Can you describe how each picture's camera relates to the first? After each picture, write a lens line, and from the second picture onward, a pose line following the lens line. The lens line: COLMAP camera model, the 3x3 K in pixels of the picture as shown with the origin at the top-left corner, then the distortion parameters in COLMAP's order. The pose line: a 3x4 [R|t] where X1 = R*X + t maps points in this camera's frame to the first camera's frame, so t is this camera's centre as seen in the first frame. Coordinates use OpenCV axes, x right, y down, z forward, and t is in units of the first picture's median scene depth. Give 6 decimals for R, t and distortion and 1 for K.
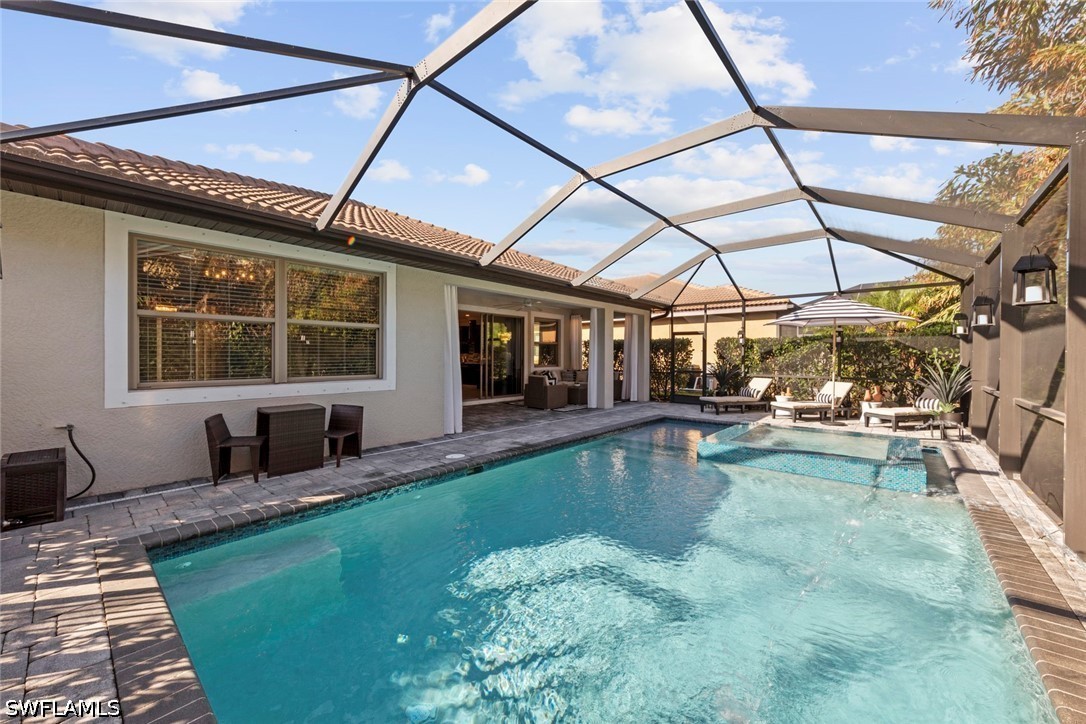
lens RADIAL K [[415.9, 0, 544.7], [0, 415.9, 358.3], [0, 0, 1]] dist [0.003666, 0.000365]
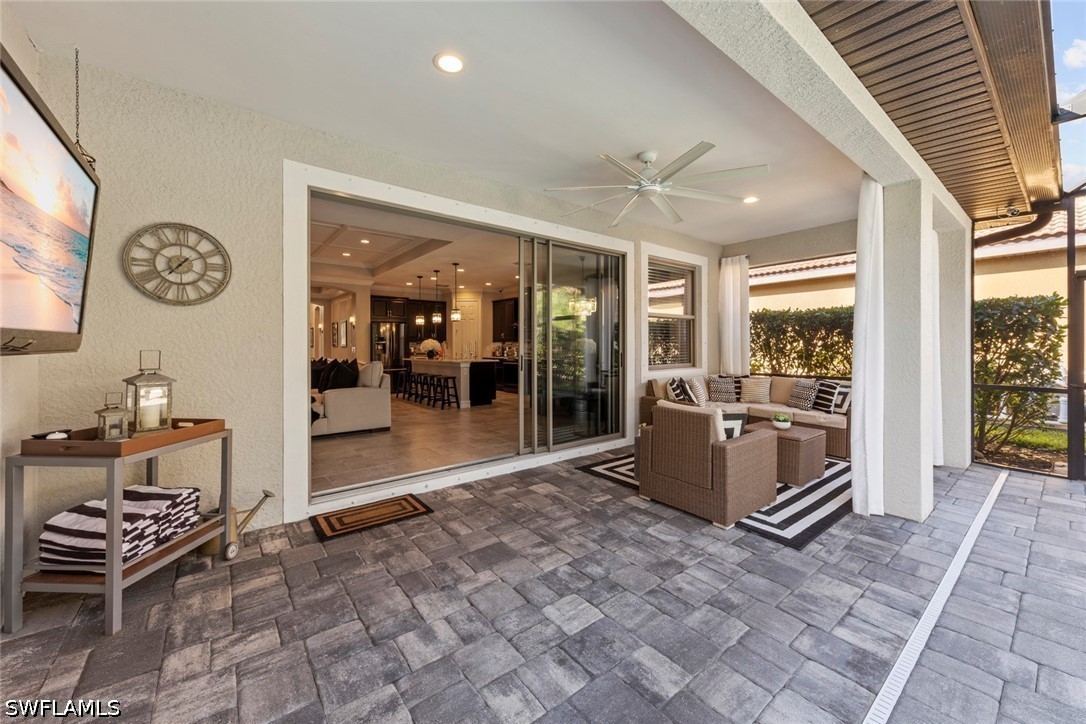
lens RADIAL K [[415.9, 0, 542.4], [0, 415.9, 352.6], [0, 0, 1]] dist [0.003666, 0.000365]
pose [[0.981198, -0.003011, -0.192978, -0.048823], [0.004733, 0.999953, 0.008465, -0.000850], [0.192943, -0.009219, 0.981167, 0.533789]]
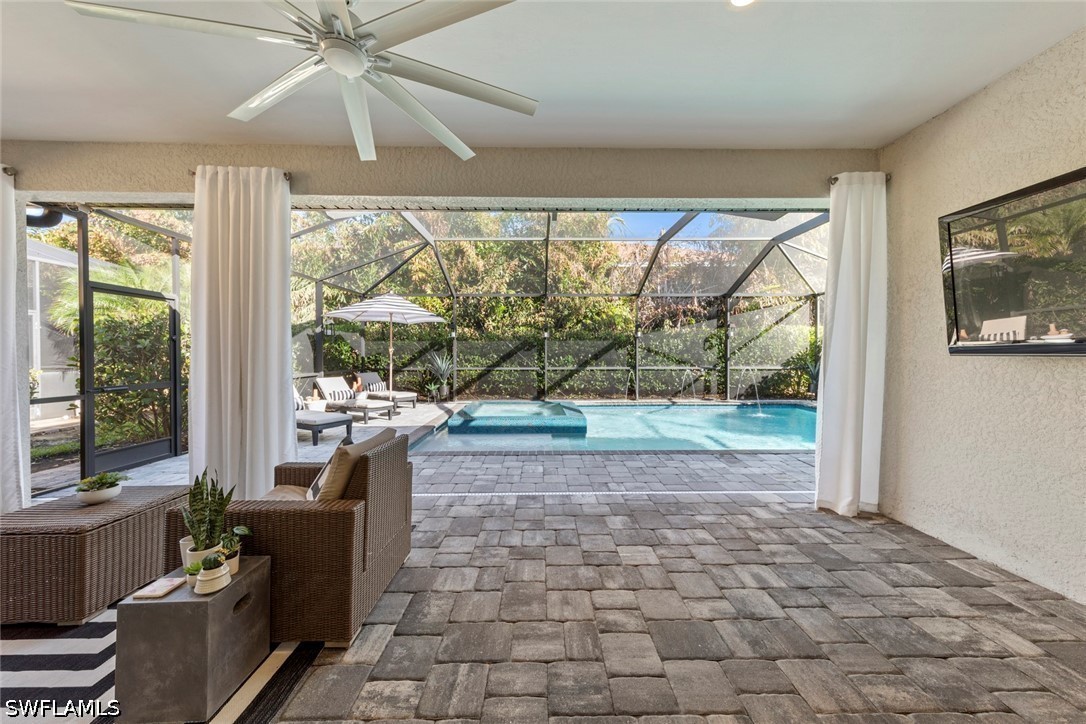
lens RADIAL K [[375.6, 0, 546.5], [0, 375.6, 355.6], [0, 0, 1]] dist [0.013738, -0.001490]
pose [[-0.667178, -0.009995, 0.744831, -0.176063], [0.002451, 0.999875, 0.015613, -0.002867], [-0.744894, 0.012242, -0.667070, 0.845546]]
